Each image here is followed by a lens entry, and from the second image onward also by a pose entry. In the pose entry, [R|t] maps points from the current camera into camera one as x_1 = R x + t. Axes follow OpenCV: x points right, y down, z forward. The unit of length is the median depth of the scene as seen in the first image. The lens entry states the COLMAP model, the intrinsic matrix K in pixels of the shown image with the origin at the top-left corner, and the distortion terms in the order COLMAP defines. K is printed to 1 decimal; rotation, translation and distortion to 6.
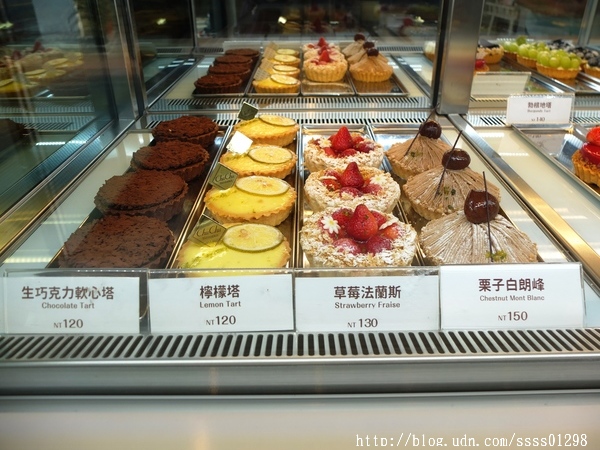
lens RADIAL K [[465.9, 0, 303.2], [0, 465.9, 229.2], [0, 0, 1]] dist [-0.043714, 0.021559]
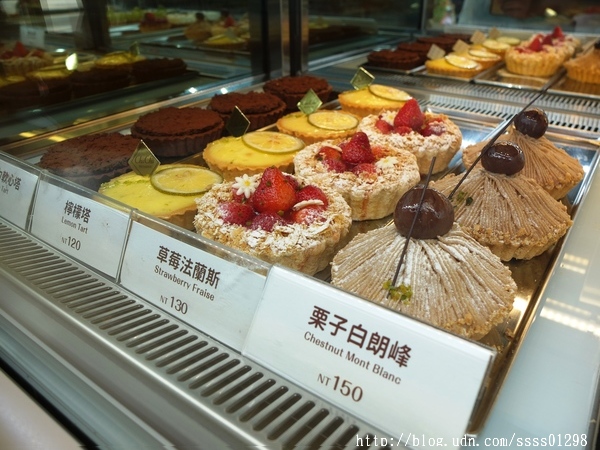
lens RADIAL K [[465.9, 0, 298.8], [0, 465.9, 221.6], [0, 0, 1]] dist [-0.043714, 0.021559]
pose [[0.816220, 0.284618, -0.502770, 0.640846], [-0.292769, 0.953988, 0.064758, -0.033648], [0.498068, 0.094338, 0.861991, 0.437162]]
